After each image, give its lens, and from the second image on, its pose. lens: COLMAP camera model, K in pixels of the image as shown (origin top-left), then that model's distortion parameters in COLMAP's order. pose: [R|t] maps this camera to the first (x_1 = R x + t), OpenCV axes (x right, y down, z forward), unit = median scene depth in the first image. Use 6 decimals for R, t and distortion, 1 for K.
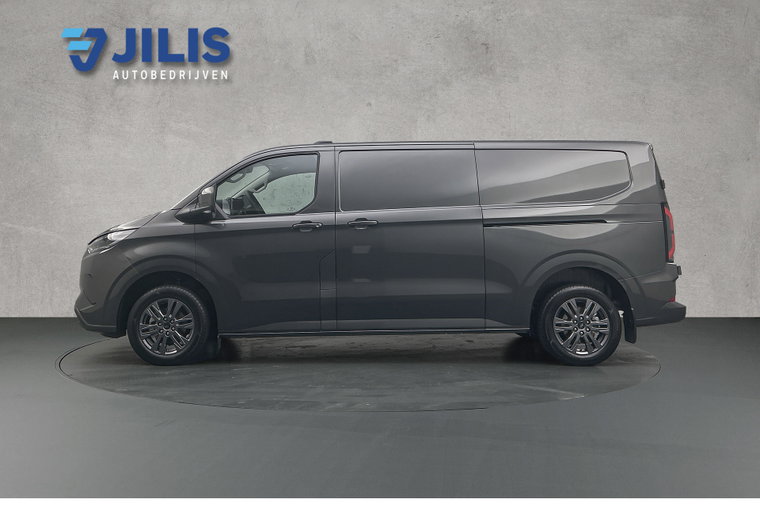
lens RADIAL K [[592.9, 0, 380.9], [0, 592.9, 253.7], [0, 0, 1]] dist [0.001200, 0.008764]
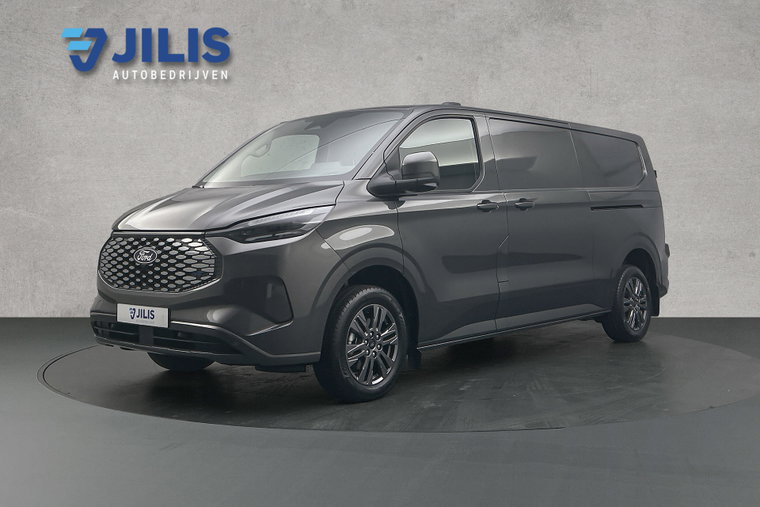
lens RADIAL K [[592.9, 0, 380.1], [0, 592.9, 253.2], [0, 0, 1]] dist [0.001200, 0.008764]
pose [[1.000000, 0.000129, -0.000938, -0.073881], [-0.000130, 0.999999, -0.001183, 0.019021], [0.000938, 0.001183, 0.999999, 0.177694]]
